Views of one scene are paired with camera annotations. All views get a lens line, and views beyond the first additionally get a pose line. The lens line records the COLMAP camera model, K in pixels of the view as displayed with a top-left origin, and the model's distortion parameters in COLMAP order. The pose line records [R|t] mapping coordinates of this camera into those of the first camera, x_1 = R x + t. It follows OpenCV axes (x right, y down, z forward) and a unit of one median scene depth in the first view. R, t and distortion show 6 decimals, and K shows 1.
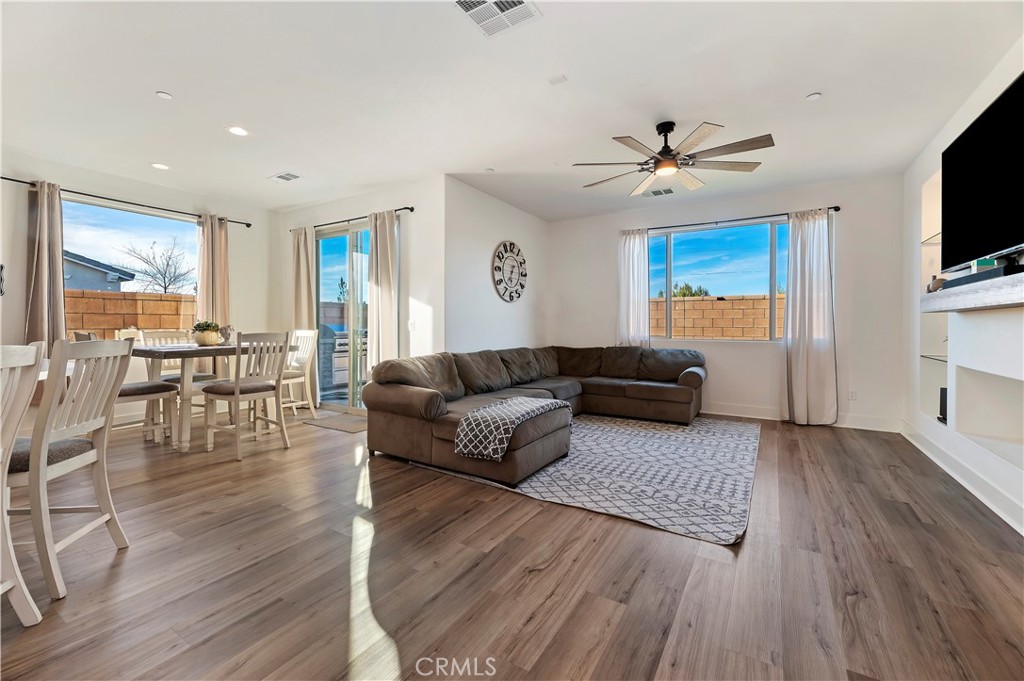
lens RADIAL K [[422.5, 0, 512.7], [0, 422.5, 330.9], [0, 0, 1]] dist [-0.000984, -0.000269]
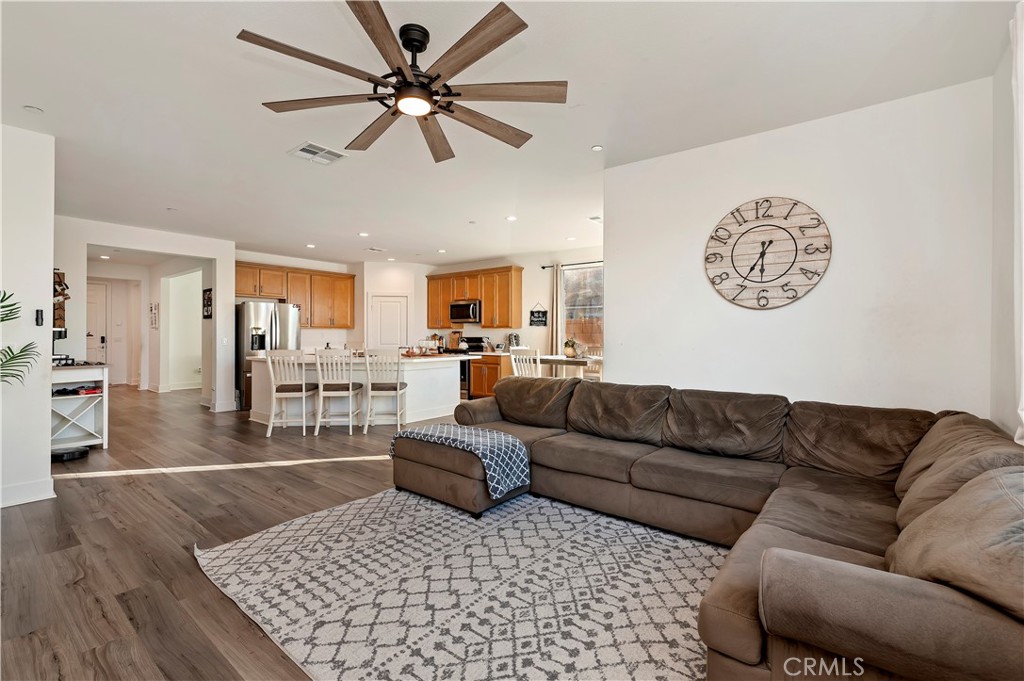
lens RADIAL K [[445.4, 0, 511.1], [0, 445.4, 338.5], [0, 0, 1]] dist [0.002627, 0.000532]
pose [[-0.120687, 0.007555, -0.992662, 0.957079], [-0.017296, 0.999803, 0.009712, -0.047608], [0.992540, 0.018341, -0.120533, 1.180717]]
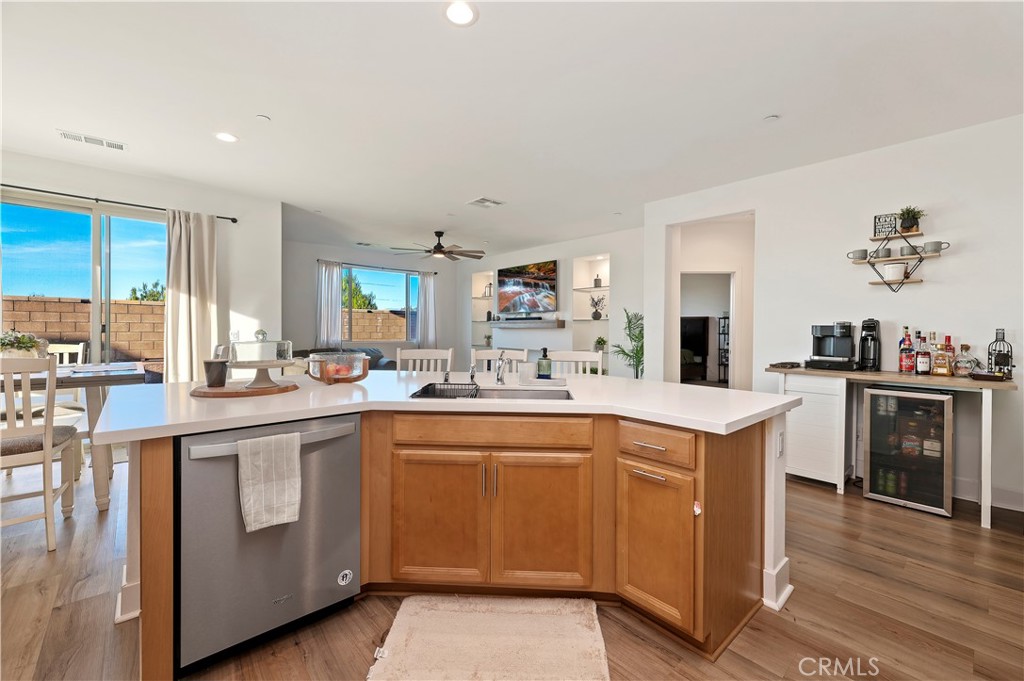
lens RADIAL K [[422.5, 0, 514.5], [0, 422.5, 328.0], [0, 0, 1]] dist [-0.000984, -0.000269]
pose [[0.289815, 0.001315, 0.957082, -1.363966], [0.005837, 0.999978, -0.003142, -0.030329], [-0.957065, 0.006497, 0.289801, 0.091046]]
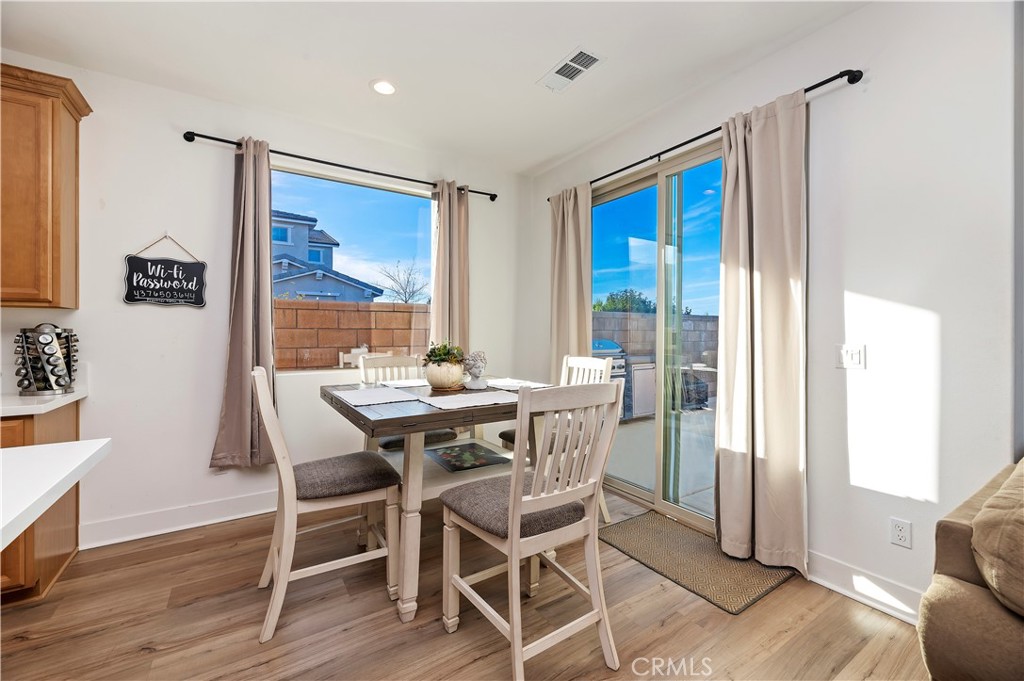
lens RADIAL K [[422.5, 0, 507.5], [0, 422.5, 334.6], [0, 0, 1]] dist [-0.000984, -0.000269]
pose [[0.897195, 0.001826, -0.441630, -0.488580], [-0.007023, 0.999924, -0.010133, -0.036970], [0.441578, 0.012193, 0.897140, 0.646703]]
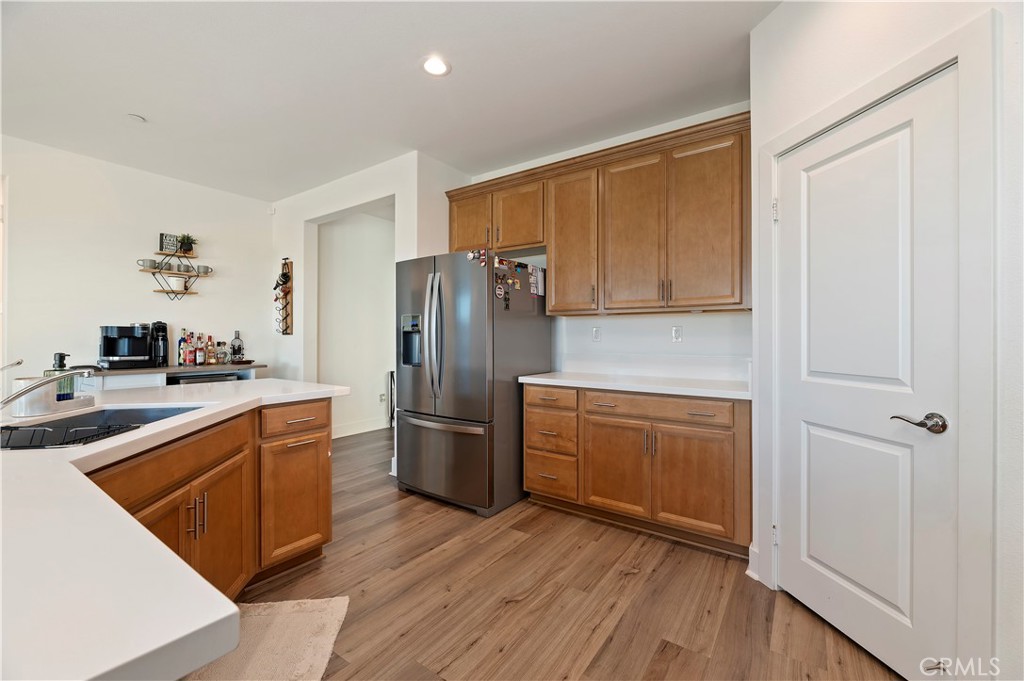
lens RADIAL K [[422.5, 0, 511.2], [0, 422.5, 336.2], [0, 0, 1]] dist [-0.000984, -0.000269]
pose [[-0.997481, -0.003729, 0.070838, -1.210156], [-0.003058, 0.999950, 0.009566, -0.024463], [-0.070870, 0.009326, -0.997442, 0.635074]]
